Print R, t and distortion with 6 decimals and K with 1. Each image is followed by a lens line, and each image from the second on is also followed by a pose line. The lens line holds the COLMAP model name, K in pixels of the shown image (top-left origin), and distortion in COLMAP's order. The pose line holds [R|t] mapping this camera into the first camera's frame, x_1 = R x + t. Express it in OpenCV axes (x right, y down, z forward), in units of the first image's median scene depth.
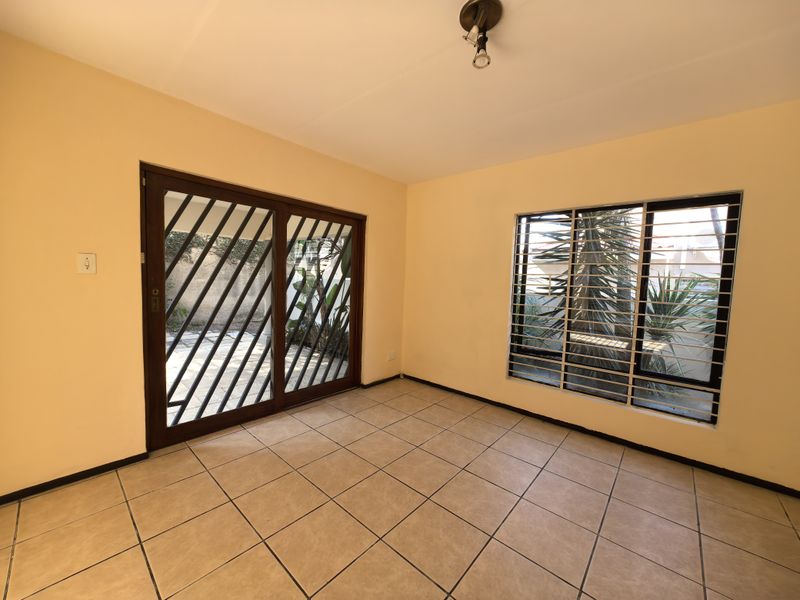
lens RADIAL K [[320.9, 0, 400.0], [0, 320.9, 300.0], [0, 0, 1]] dist [-0.001274, -0.000110]
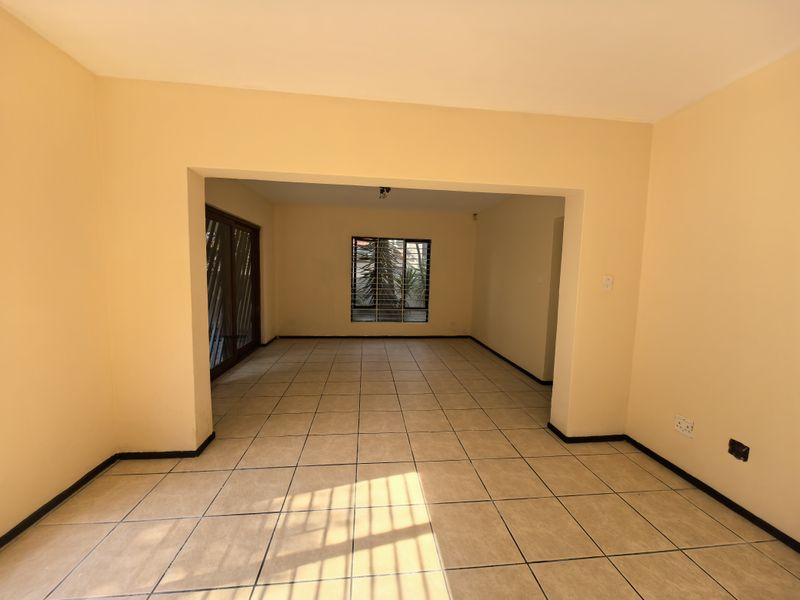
lens RADIAL K [[312.6, 0, 400.0], [0, 312.6, 300.0], [0, 0, 1]] dist [0.000425, 0.000335]
pose [[0.669464, -0.083376, 0.738151, -0.868339], [0.051017, 0.996496, 0.066287, 0.004028], [-0.741091, -0.006718, 0.671371, -0.481727]]
